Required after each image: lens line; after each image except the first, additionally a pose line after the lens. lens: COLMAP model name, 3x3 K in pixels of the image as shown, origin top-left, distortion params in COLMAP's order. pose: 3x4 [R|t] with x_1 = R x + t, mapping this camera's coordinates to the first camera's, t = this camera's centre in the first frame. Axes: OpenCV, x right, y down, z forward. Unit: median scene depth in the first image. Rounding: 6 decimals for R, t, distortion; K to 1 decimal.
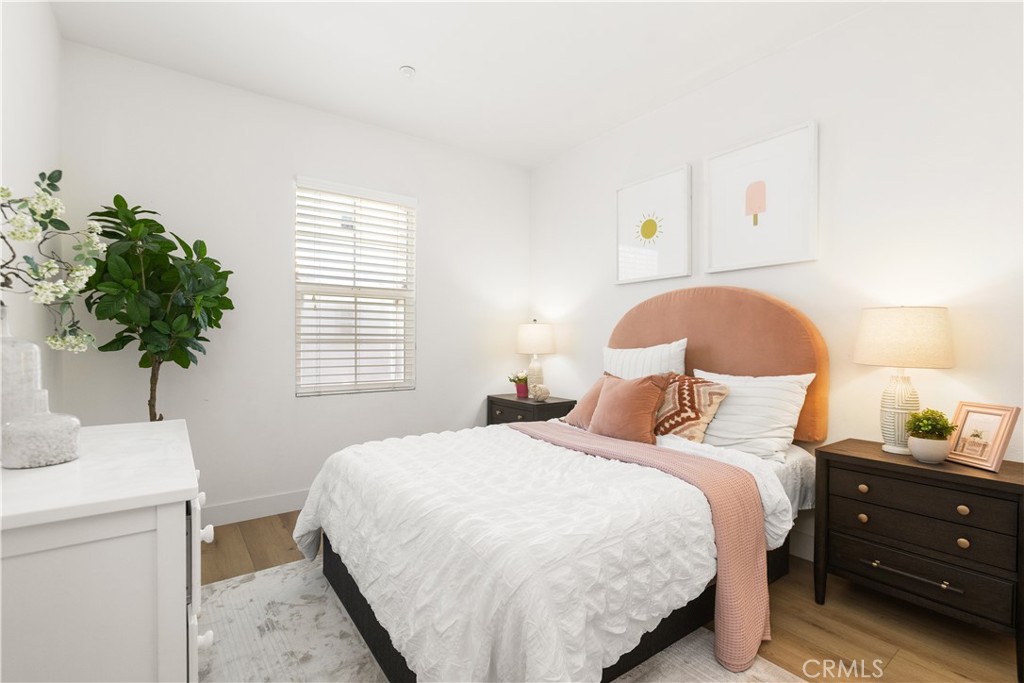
lens RADIAL K [[464.5, 0, 512.0], [0, 464.5, 341.5], [0, 0, 1]] dist [-0.022510, 0.007031]
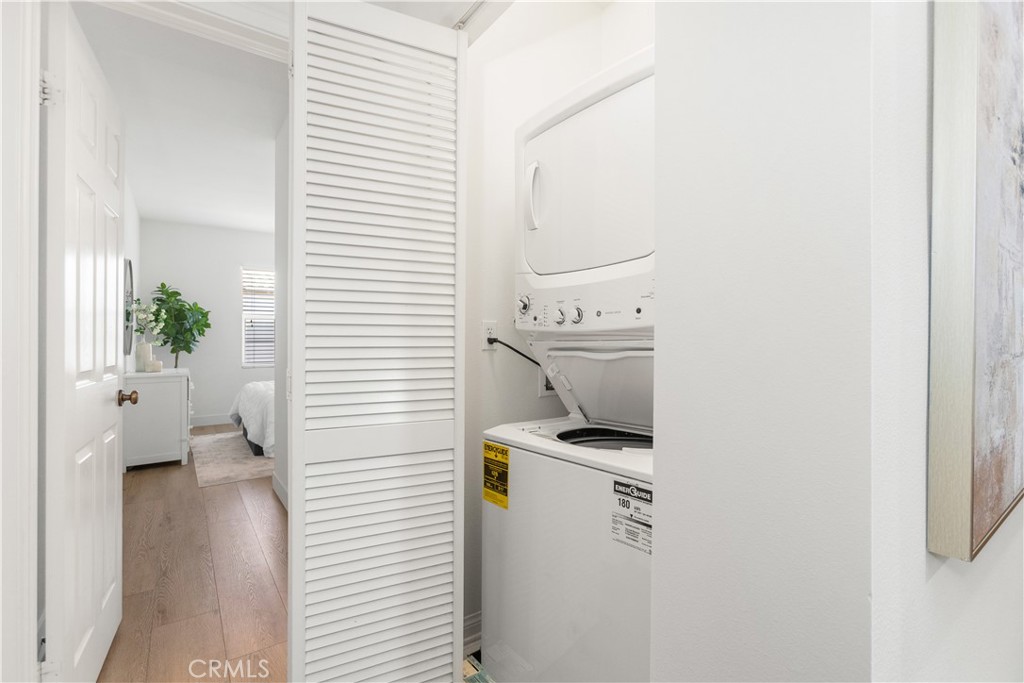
lens RADIAL K [[464.5, 0, 512.0], [0, 464.5, 341.5], [0, 0, 1]] dist [-0.022510, 0.007031]
pose [[0.999878, 0.001866, -0.015503, 0.993225], [-0.001801, 0.999989, 0.004233, -0.016942], [0.015511, -0.004204, 0.999871, -1.353508]]
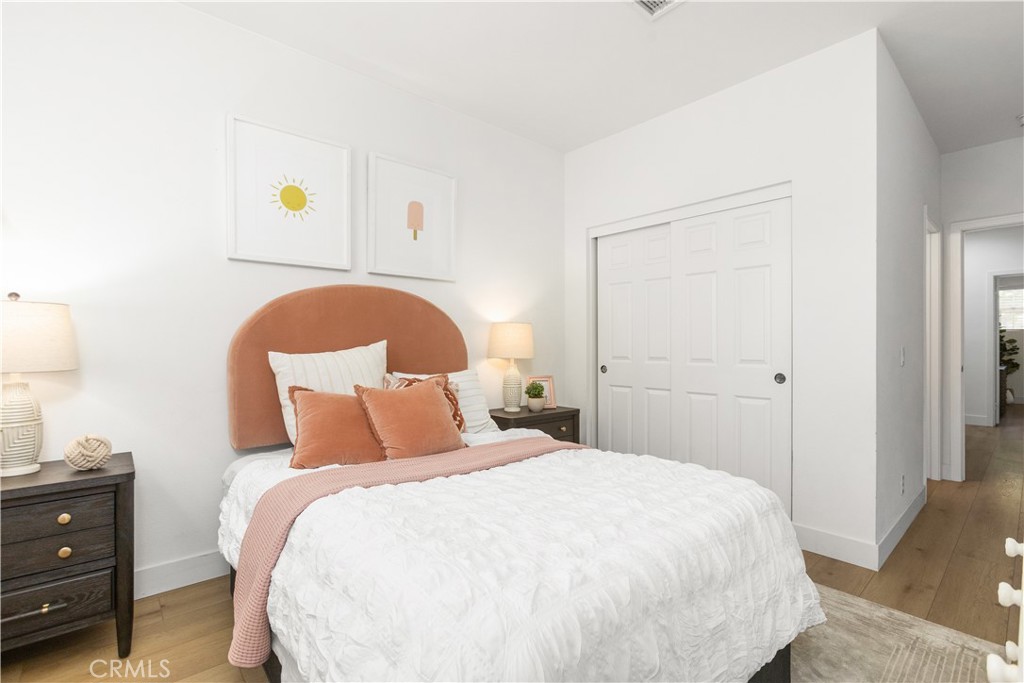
lens RADIAL K [[474.3, 0, 514.9], [0, 474.3, 339.0], [0, 0, 1]] dist [-0.024076, 0.019466]
pose [[-0.090055, 0.010249, 0.995884, -0.609303], [0.002812, 0.999946, -0.010037, 0.000542], [-0.995933, 0.001896, -0.090079, 0.829413]]
